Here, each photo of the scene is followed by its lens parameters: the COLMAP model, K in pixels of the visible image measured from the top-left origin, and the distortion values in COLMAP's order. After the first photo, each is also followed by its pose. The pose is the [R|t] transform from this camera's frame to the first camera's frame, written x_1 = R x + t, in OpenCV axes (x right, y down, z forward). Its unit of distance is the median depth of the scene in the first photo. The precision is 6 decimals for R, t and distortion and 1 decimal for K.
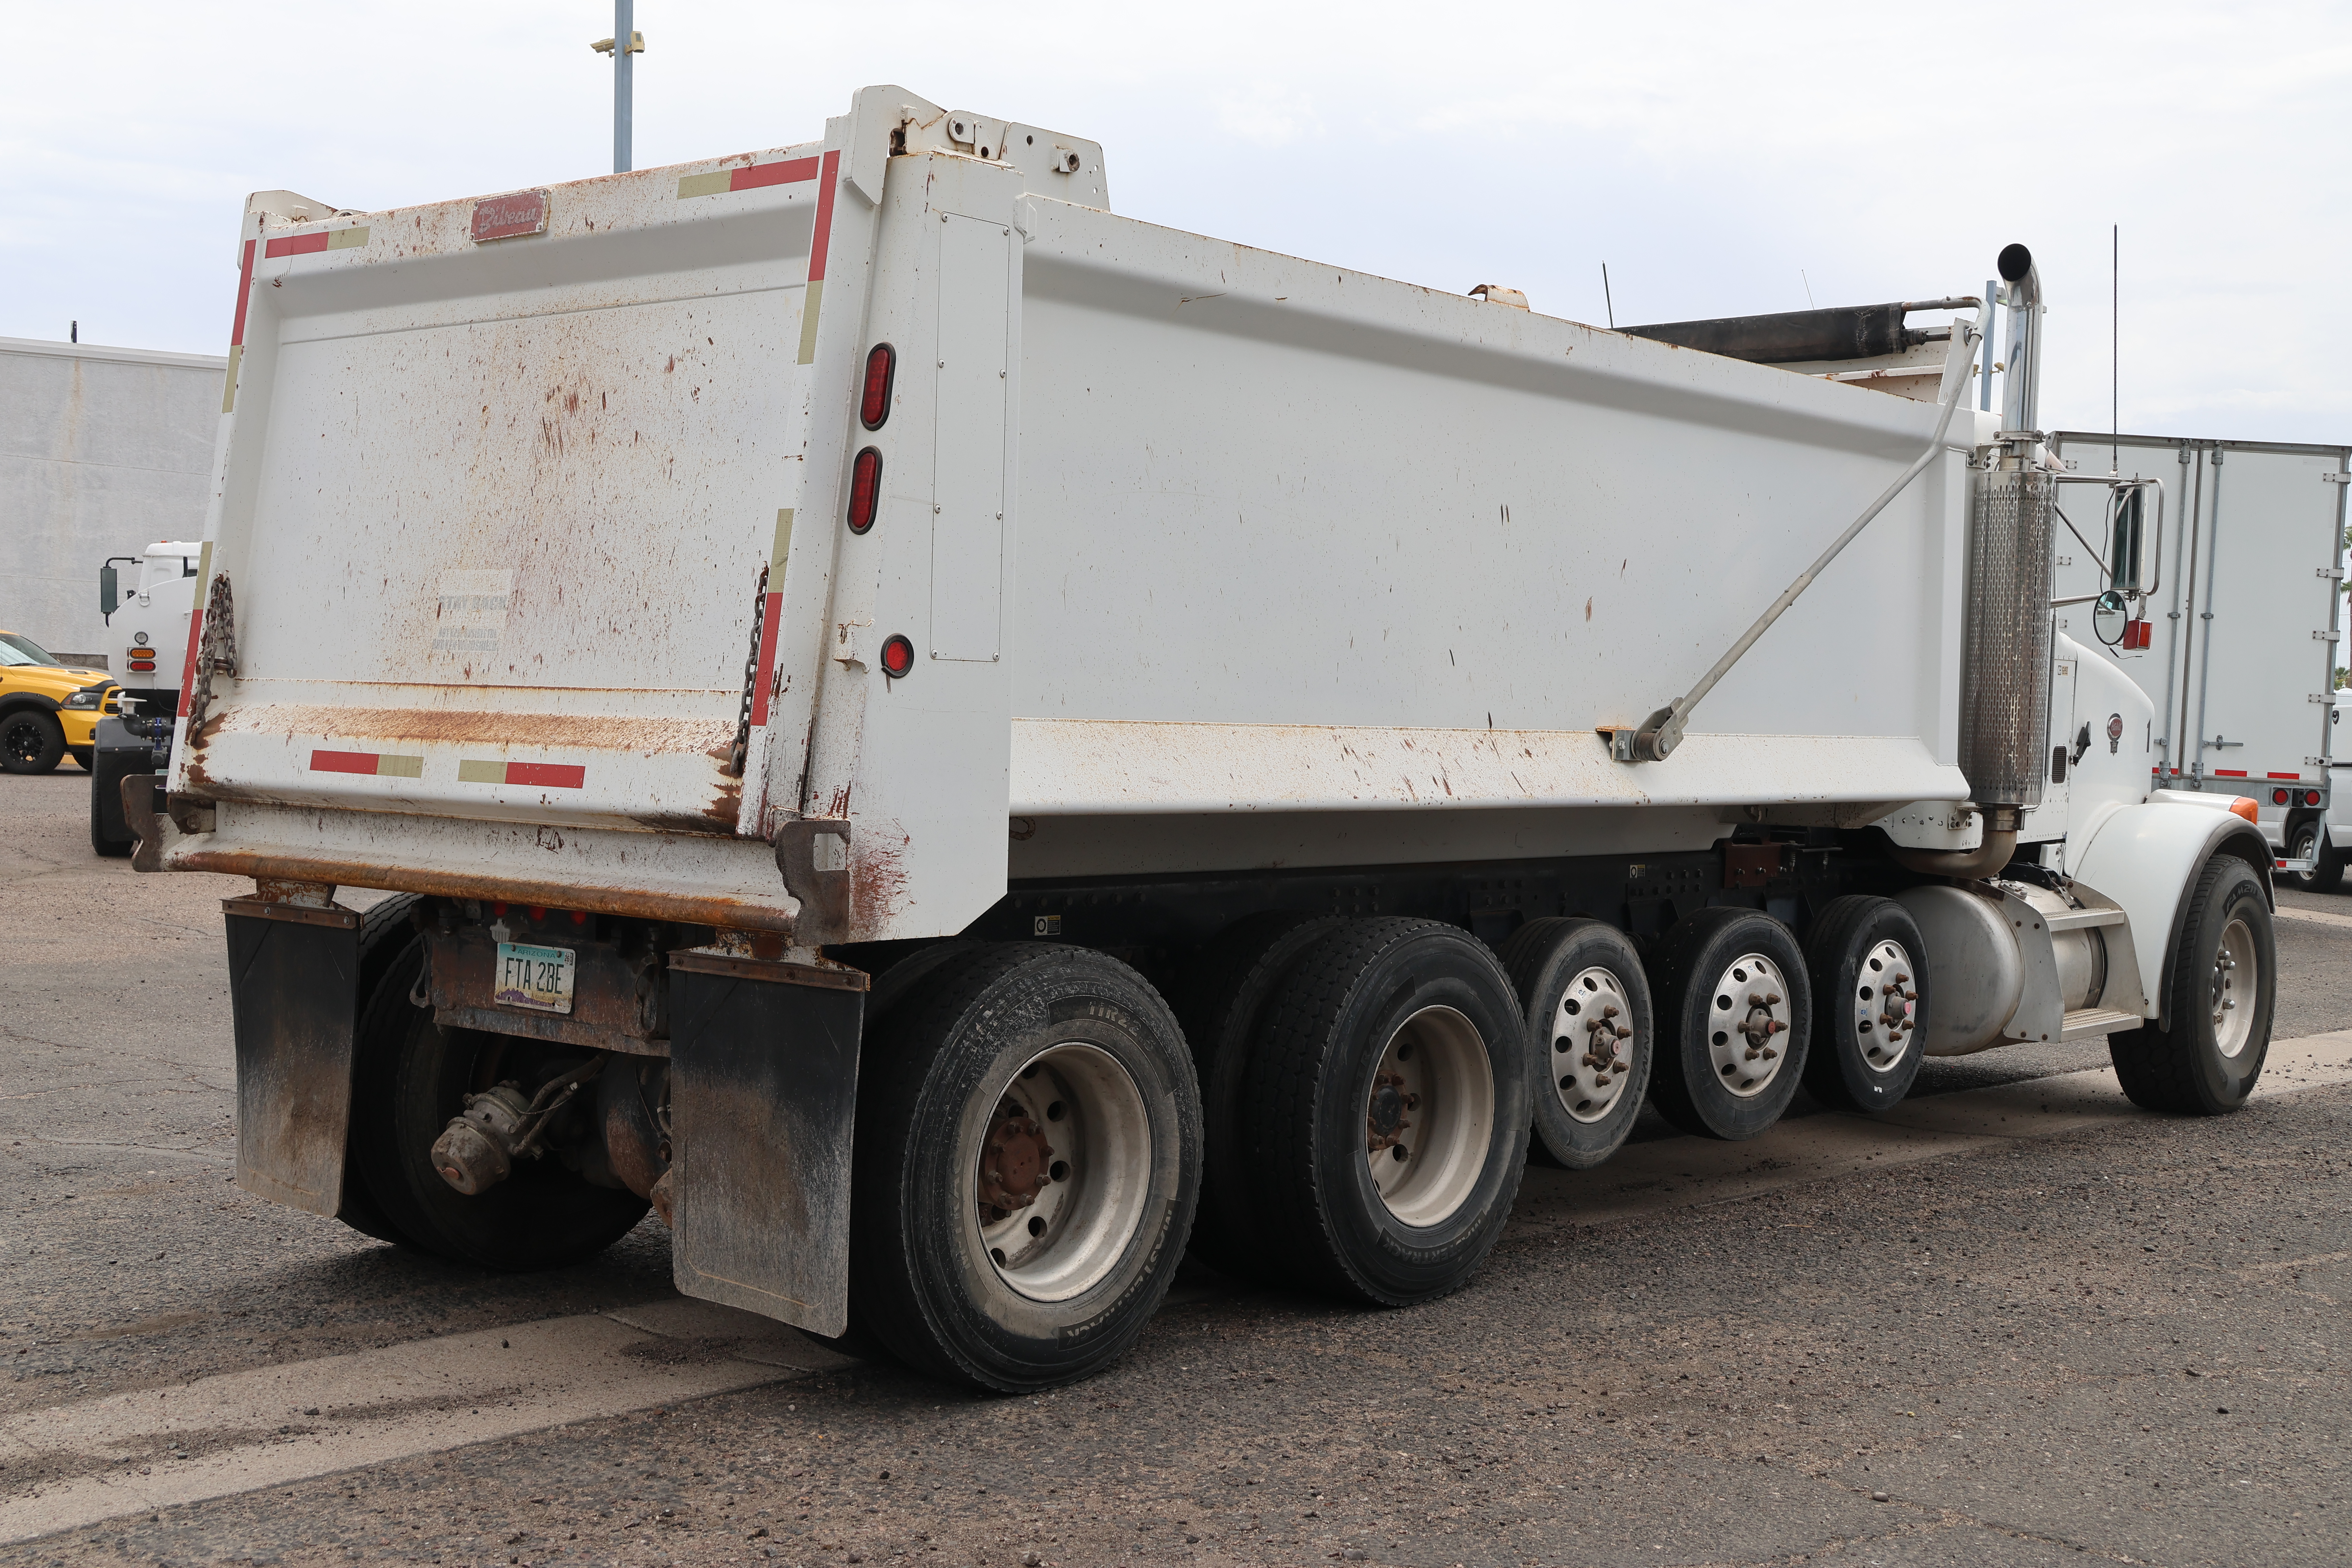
lens RADIAL K [[2771.3, 0, 1221.1], [0, 2771.3, 814.8], [0, 0, 1]] dist [0.007889, 0.076956]
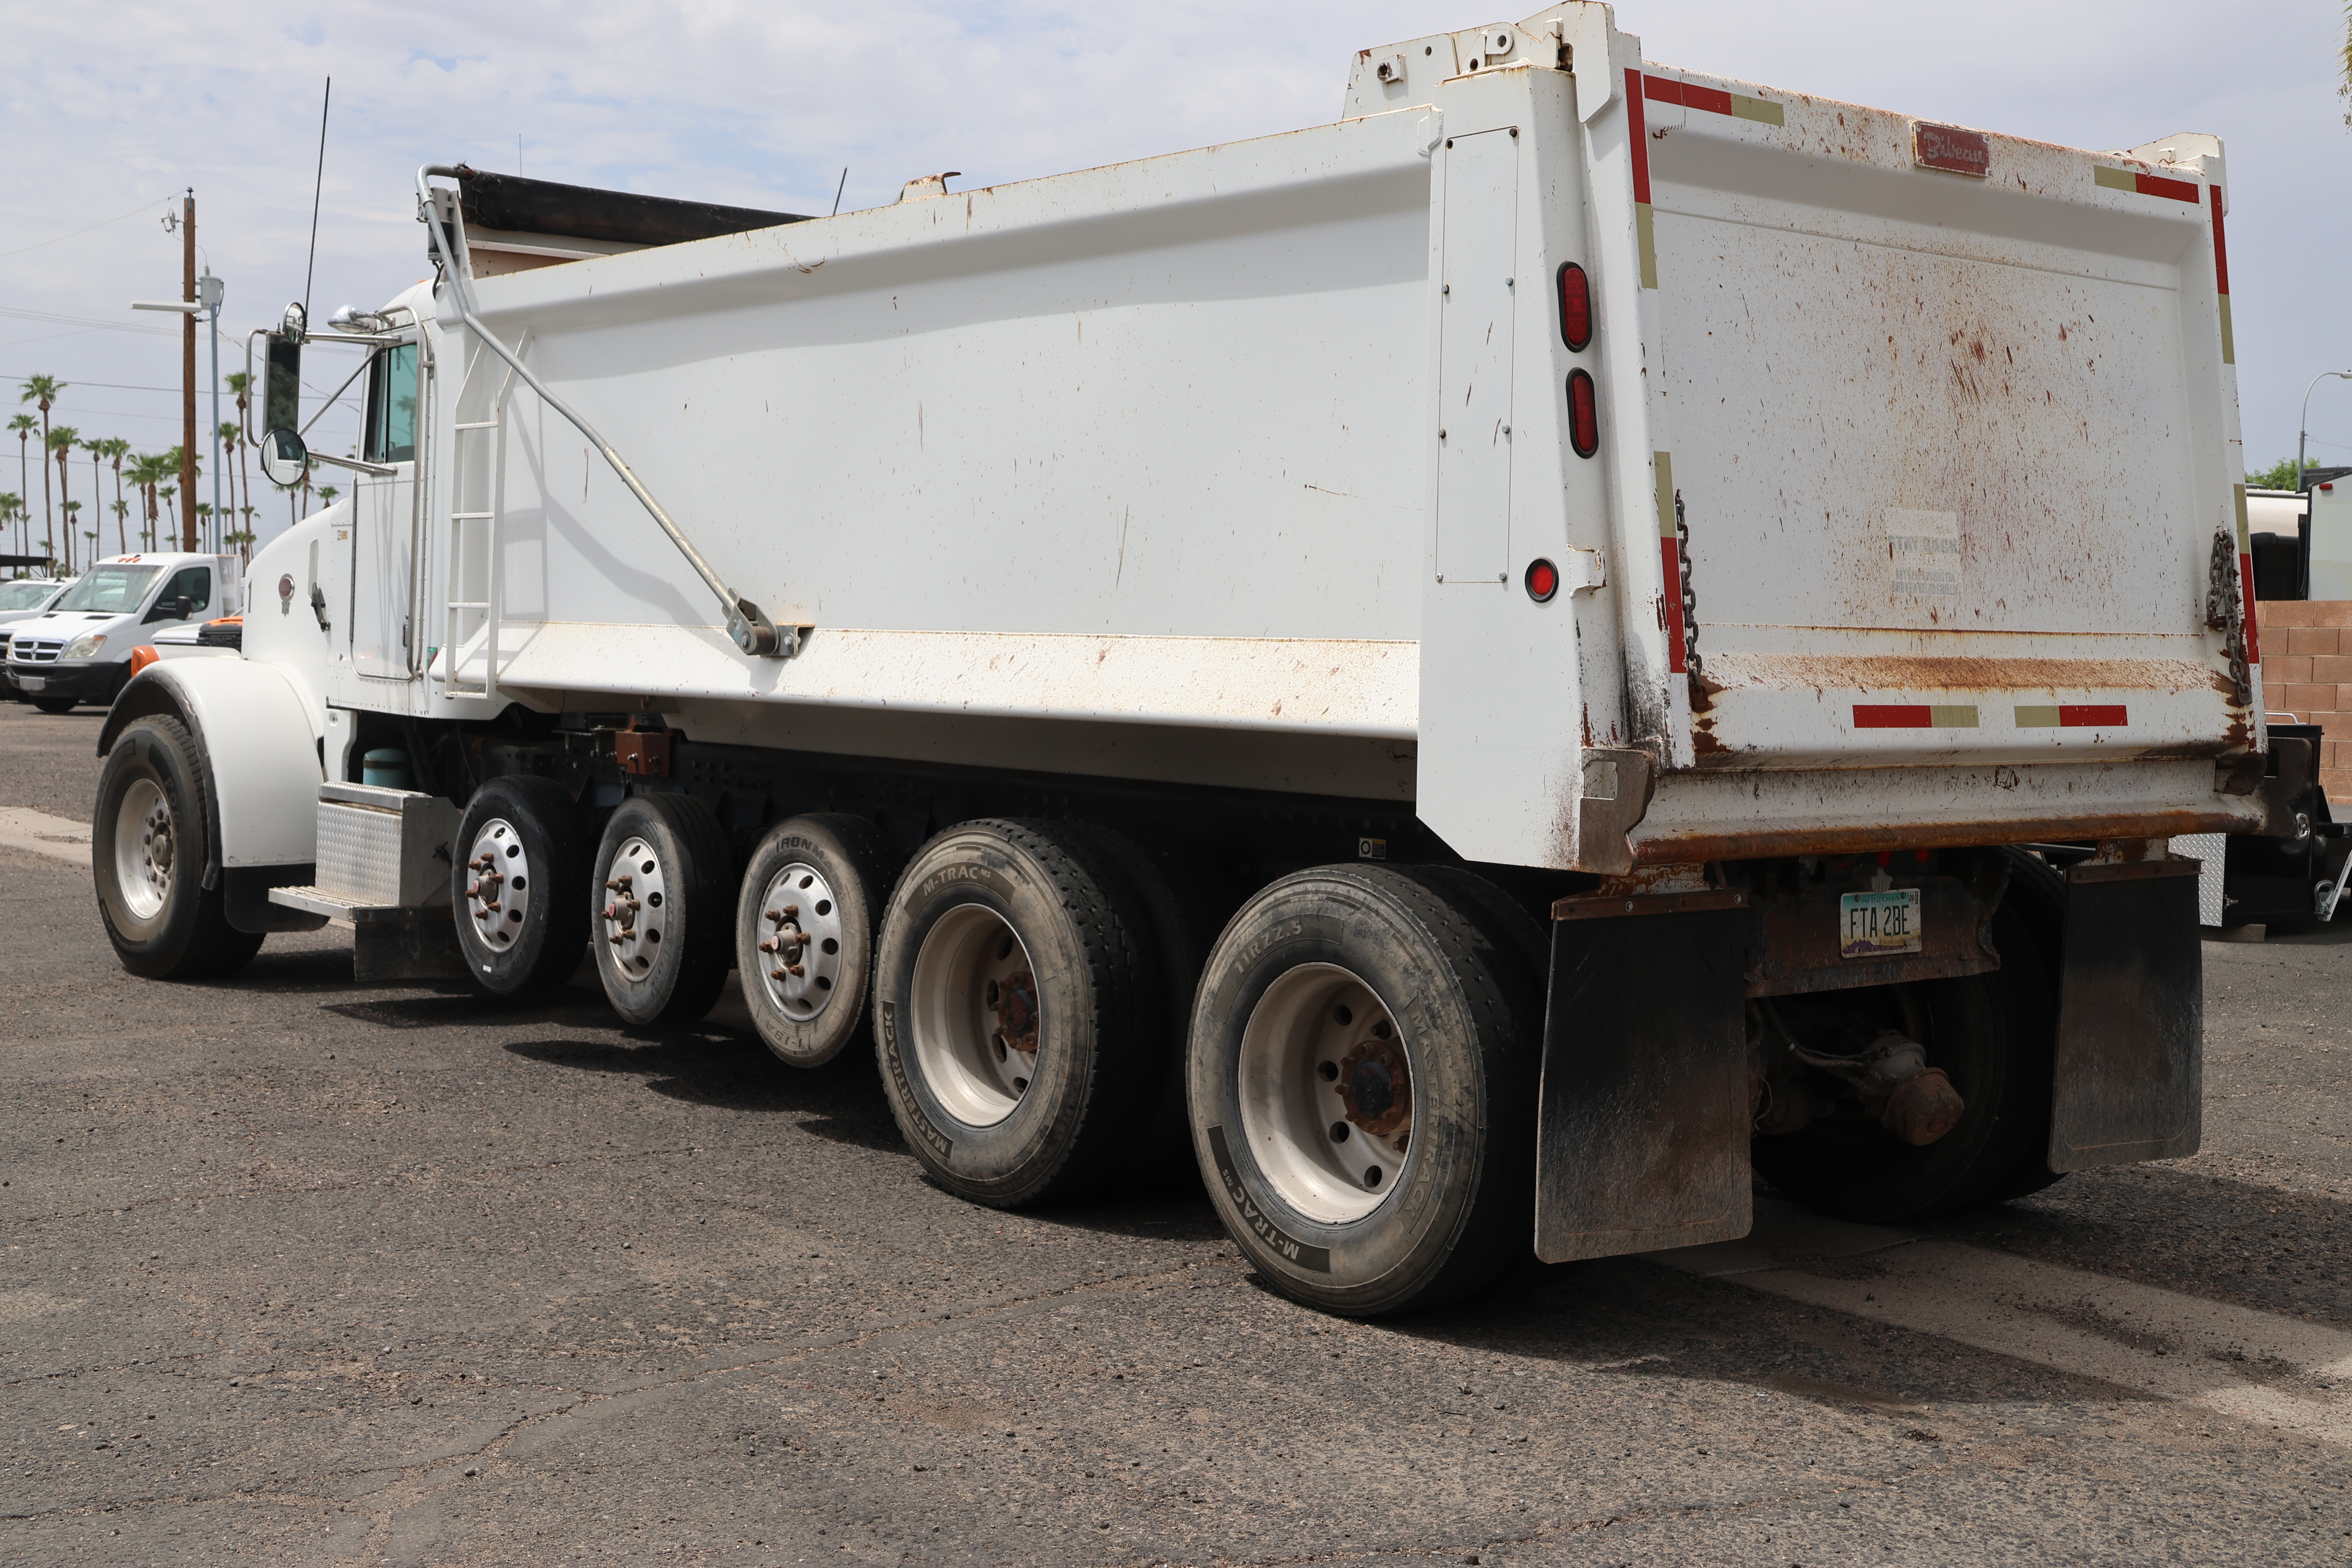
lens RADIAL K [[2849.2, 0, 1189.2], [0, 2849.2, 781.7], [0, 0, 1]] dist [-0.010935, 0.421765]
pose [[0.187934, -0.078712, 0.979023, -1.296760], [0.020421, 0.996881, 0.076228, -0.074790], [-0.981969, 0.005667, 0.188955, 1.060669]]
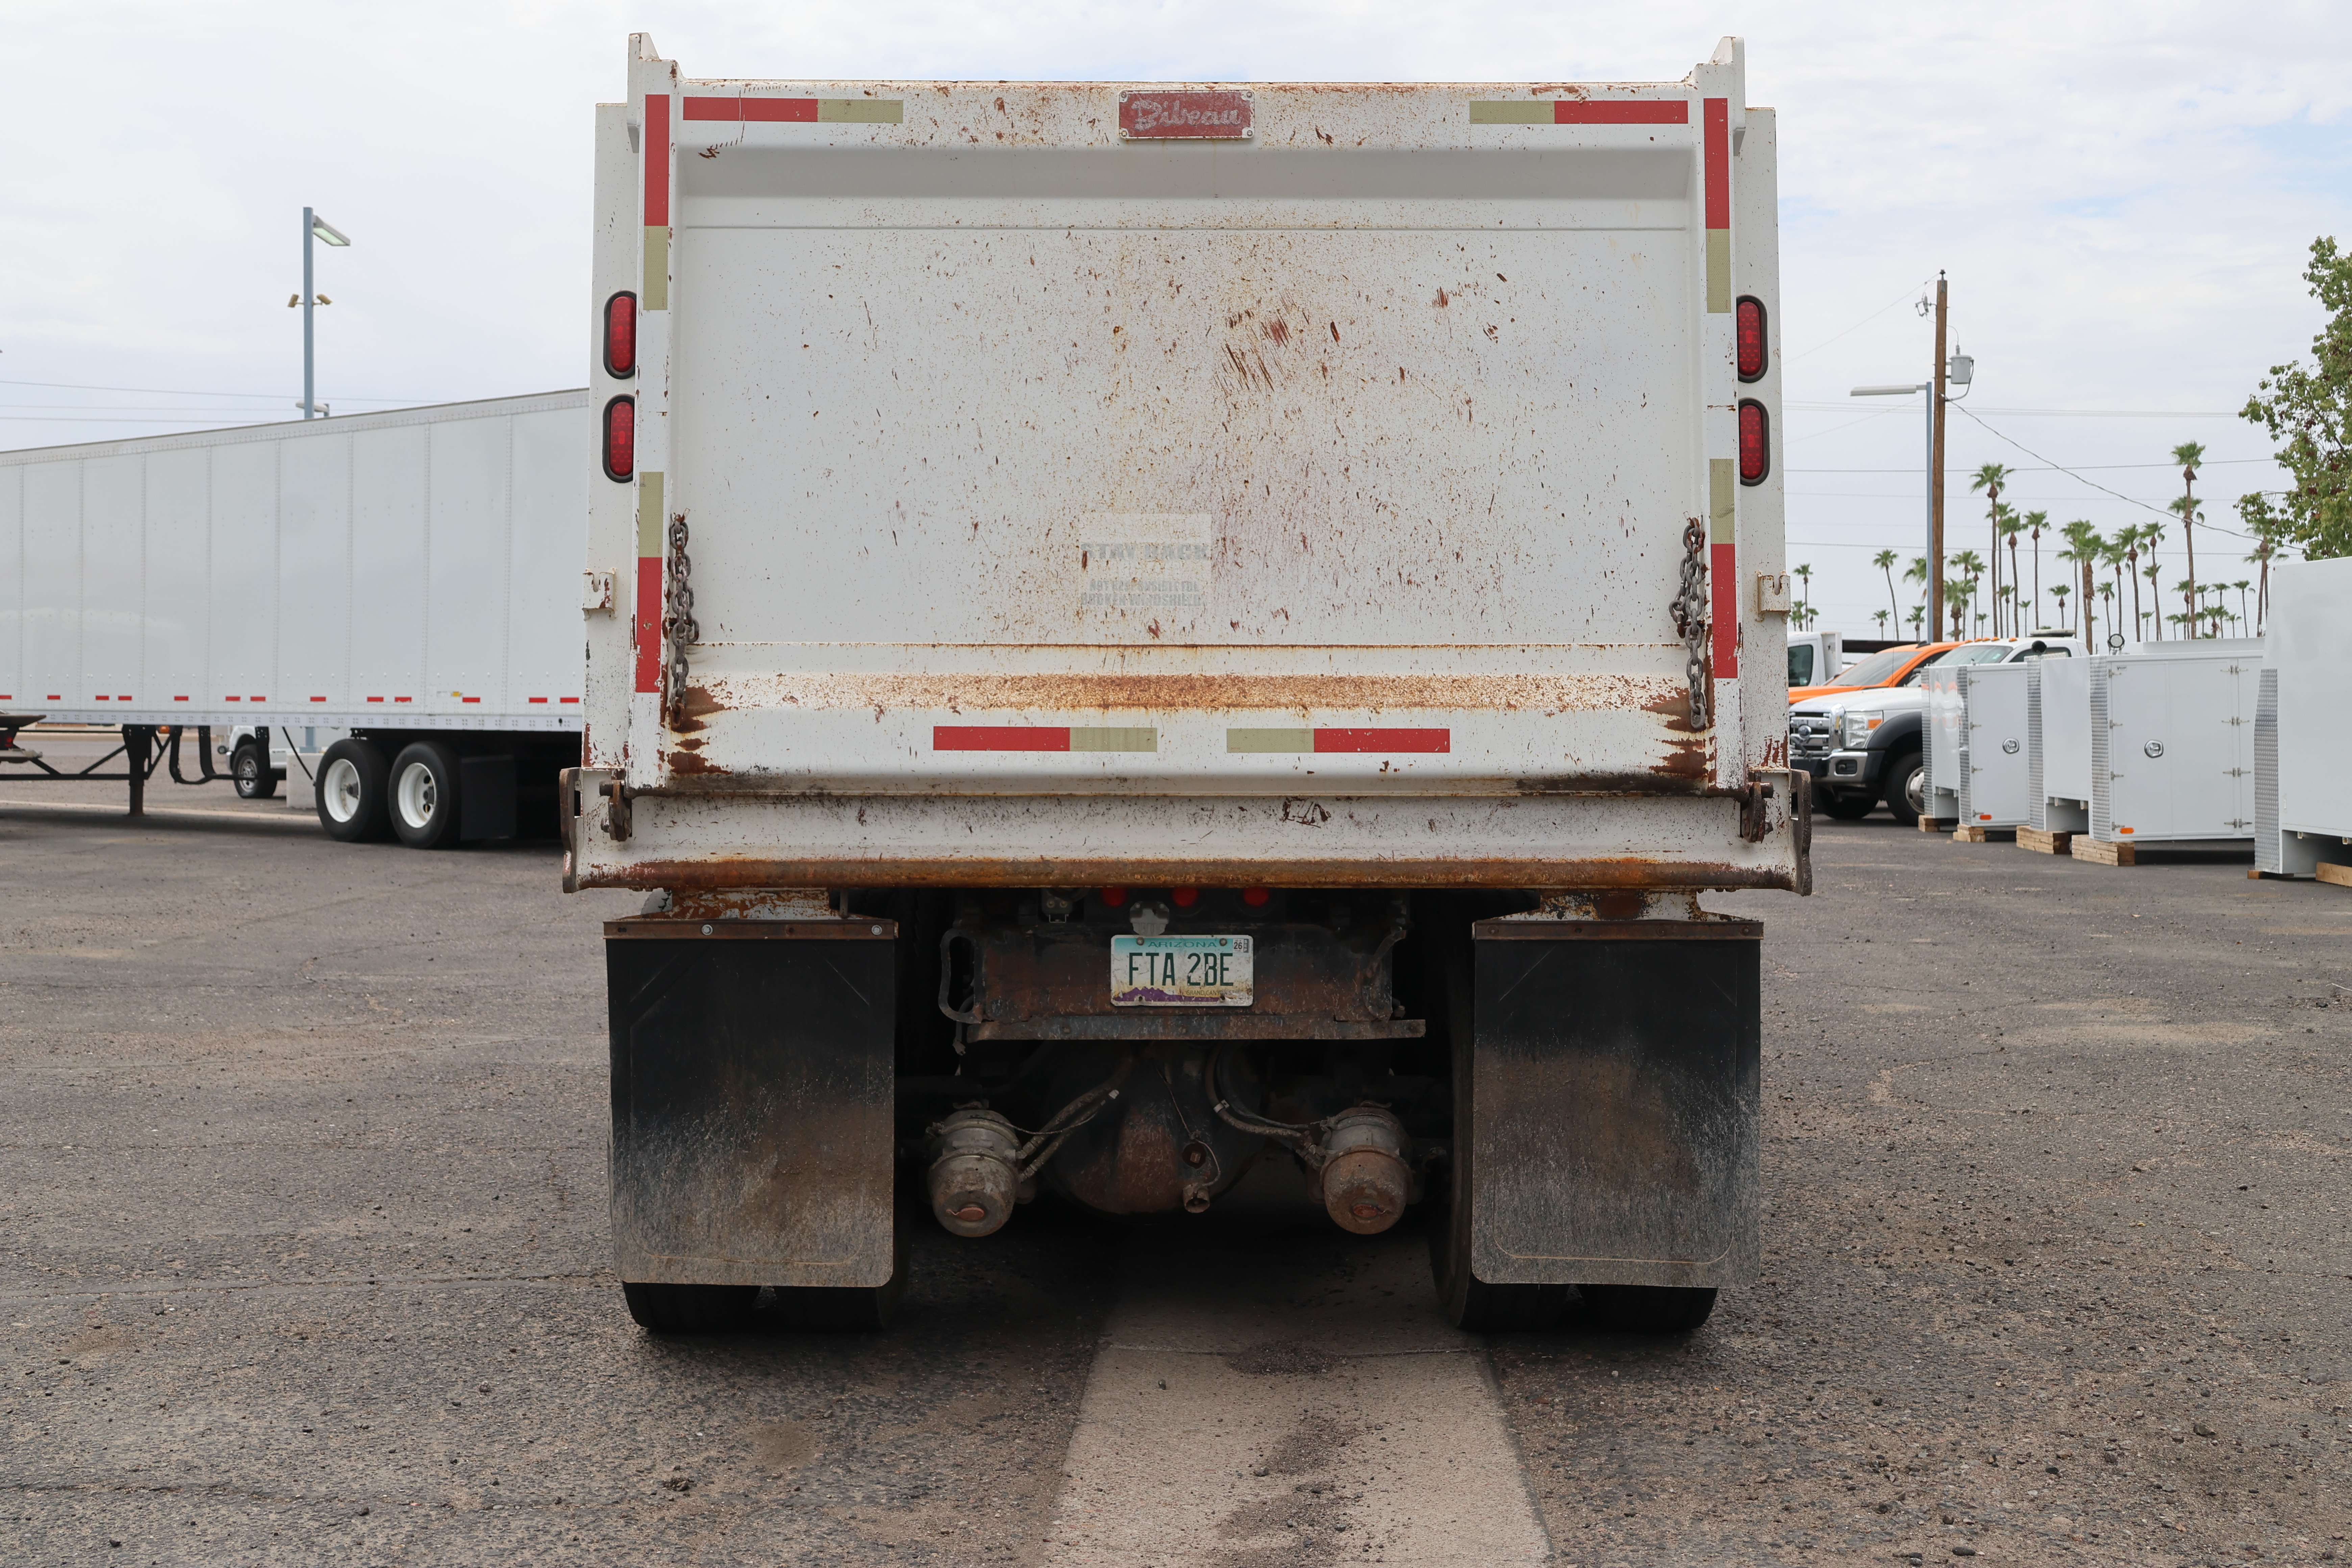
lens RADIAL K [[2949.7, 0, 1176.0], [0, 2949.7, 784.0], [0, 0, 1]] dist [0.063561, -0.015551]
pose [[0.765231, -0.049059, 0.641884, -0.864400], [0.043727, 0.998750, 0.024205, -0.024884], [-0.642269, 0.009545, 0.766420, 0.275895]]
